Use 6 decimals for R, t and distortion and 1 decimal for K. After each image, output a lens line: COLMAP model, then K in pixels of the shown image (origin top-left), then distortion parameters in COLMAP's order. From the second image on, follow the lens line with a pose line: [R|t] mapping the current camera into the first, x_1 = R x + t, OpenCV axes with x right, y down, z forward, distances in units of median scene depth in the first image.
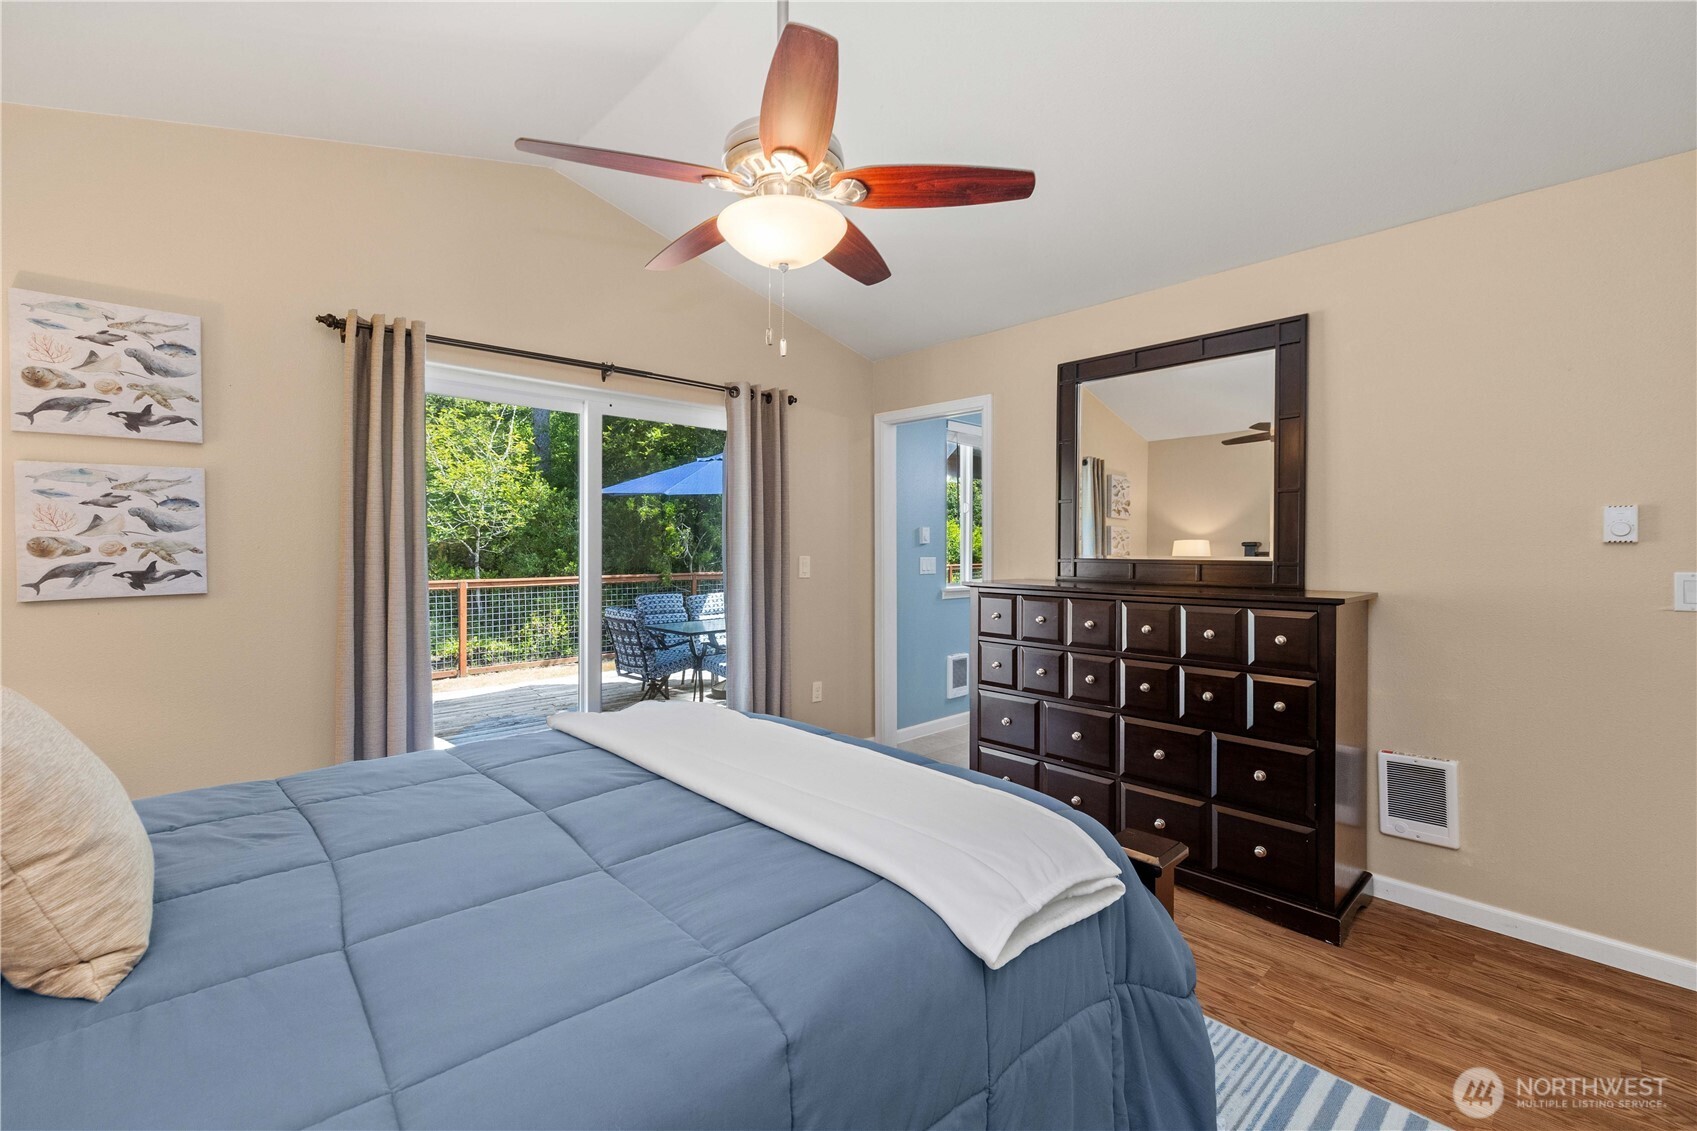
lens RADIAL K [[716.3, 0, 852.3], [0, 716.3, 557.3], [0, 0, 1]] dist [0.003738, -0.000403]
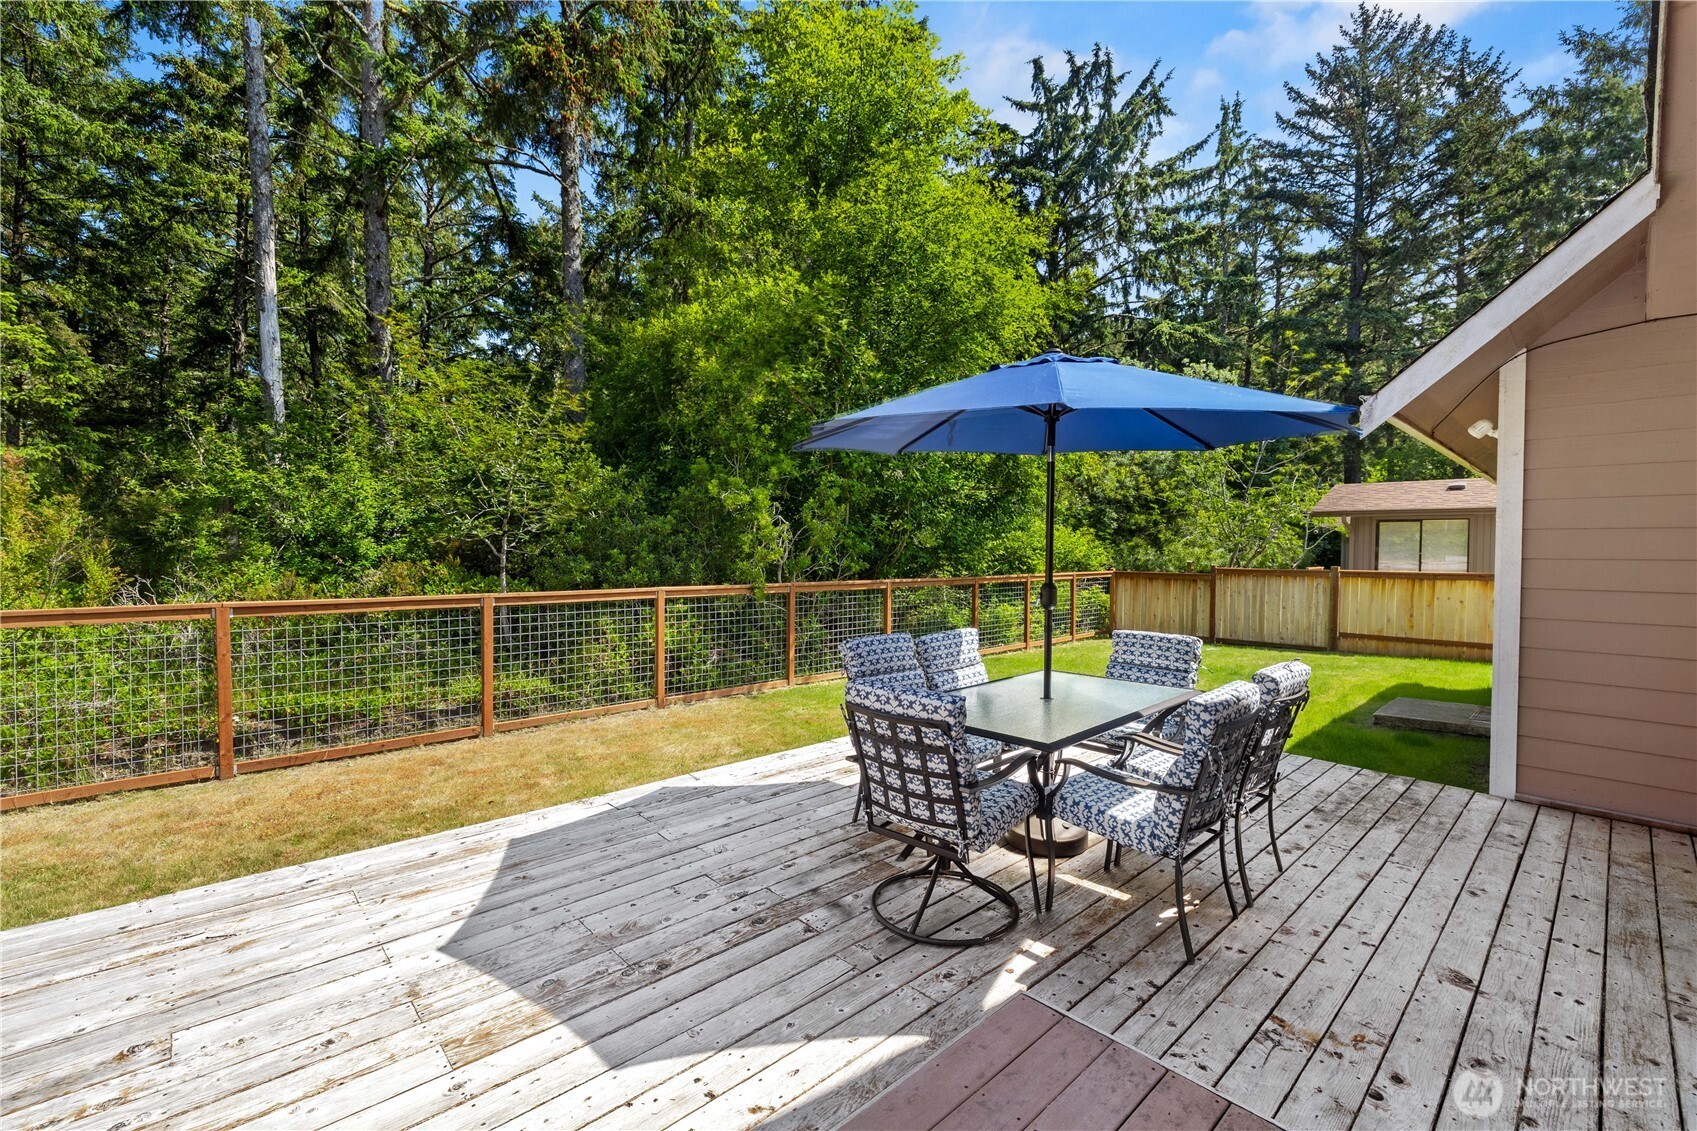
lens RADIAL K [[716.3, 0, 845.8], [0, 716.3, 568.2], [0, 0, 1]] dist [0.003738, -0.000403]
pose [[0.999943, 0.006917, -0.008178, -0.183492], [-0.006832, 0.999923, 0.010398, -0.002592], [0.008249, -0.010342, 0.999912, 0.297246]]
